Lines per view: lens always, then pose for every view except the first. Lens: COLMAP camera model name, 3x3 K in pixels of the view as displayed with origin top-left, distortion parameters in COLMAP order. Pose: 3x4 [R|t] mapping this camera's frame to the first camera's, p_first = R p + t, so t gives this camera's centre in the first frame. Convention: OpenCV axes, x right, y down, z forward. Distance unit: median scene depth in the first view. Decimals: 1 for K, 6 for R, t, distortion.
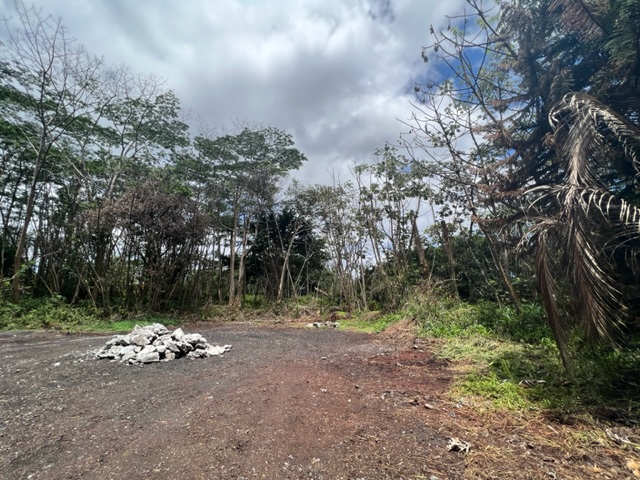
lens RADIAL K [[257.1, 0, 319.0], [0, 257.1, 236.7], [0, 0, 1]] dist [-0.001079, 0.000384]
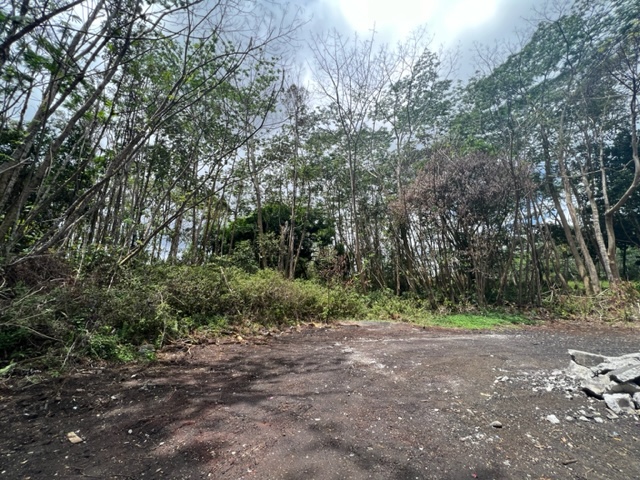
lens RADIAL K [[257.1, 0, 320.8], [0, 257.1, 235.4], [0, 0, 1]] dist [-0.001079, 0.000384]
pose [[0.582619, -0.197515, -0.788380, -0.229134], [0.215056, 0.972911, -0.084818, 0.036661], [0.783776, -0.120130, 0.609314, 0.124373]]
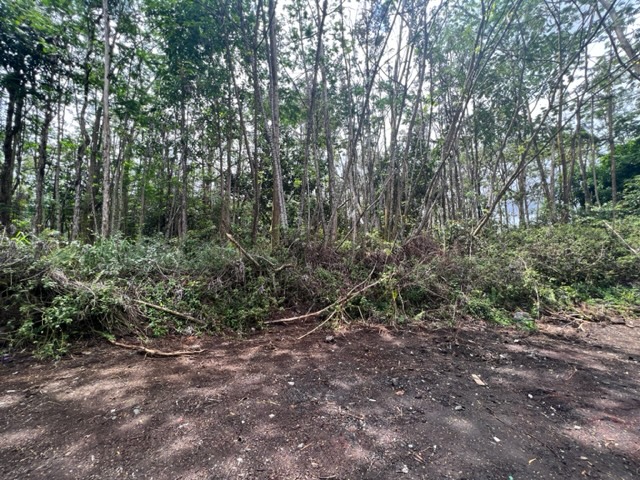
lens RADIAL K [[257.1, 0, 320.6], [0, 257.1, 238.5], [0, 0, 1]] dist [-0.001079, 0.000384]
pose [[-0.548142, -0.104085, -0.829884, -0.243728], [0.228863, 0.935691, -0.268521, 0.041200], [0.804464, -0.337117, -0.489070, 0.120057]]
